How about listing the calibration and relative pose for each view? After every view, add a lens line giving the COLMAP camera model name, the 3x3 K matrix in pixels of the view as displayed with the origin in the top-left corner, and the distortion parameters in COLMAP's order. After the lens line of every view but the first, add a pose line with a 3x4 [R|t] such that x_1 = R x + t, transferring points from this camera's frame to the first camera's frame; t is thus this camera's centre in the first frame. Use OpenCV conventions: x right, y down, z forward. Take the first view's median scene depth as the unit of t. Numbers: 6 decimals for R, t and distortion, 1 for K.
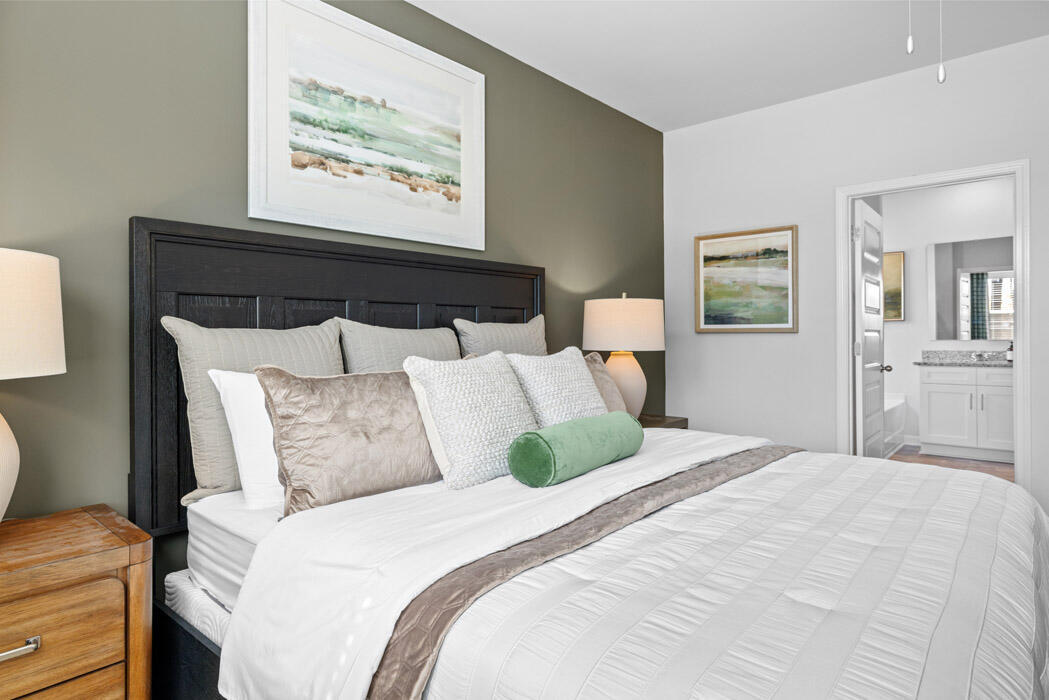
lens RADIAL K [[597.7, 0, 524.1], [0, 597.7, 344.0], [0, 0, 1]] dist [0.002156, 0.000409]
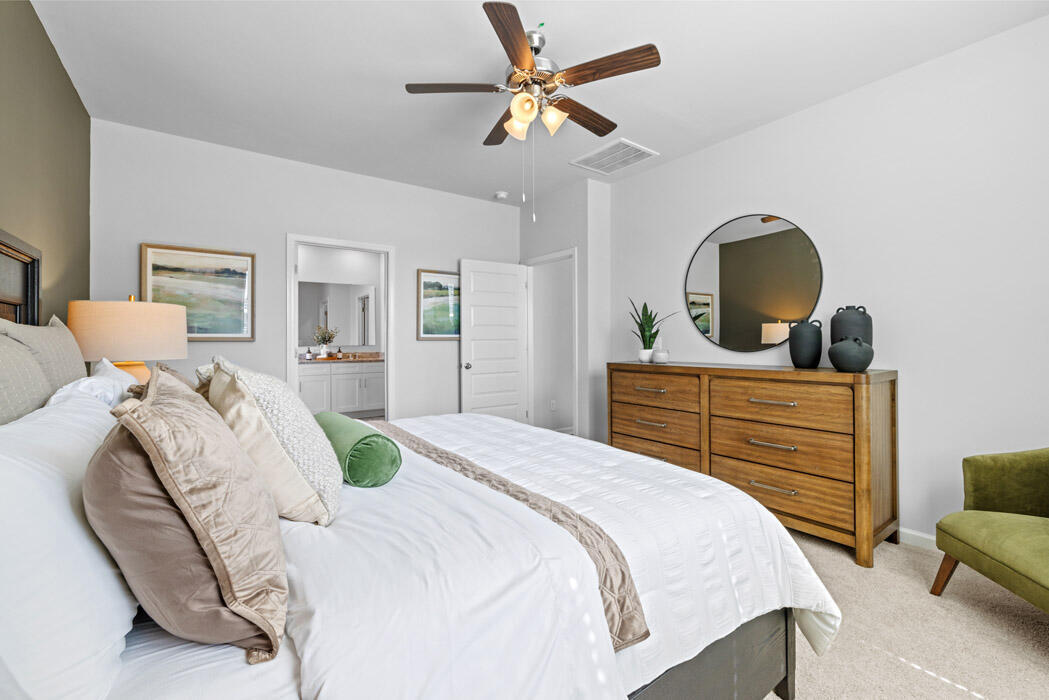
lens RADIAL K [[442.3, 0, 523.9], [0, 442.3, 342.8], [0, 0, 1]] dist [-0.002783, 0.000928]
pose [[0.219972, 0.000556, 0.975506, -0.301447], [0.018412, 0.999819, -0.004722, -0.001255], [-0.975332, 0.018999, 0.219922, 0.252826]]
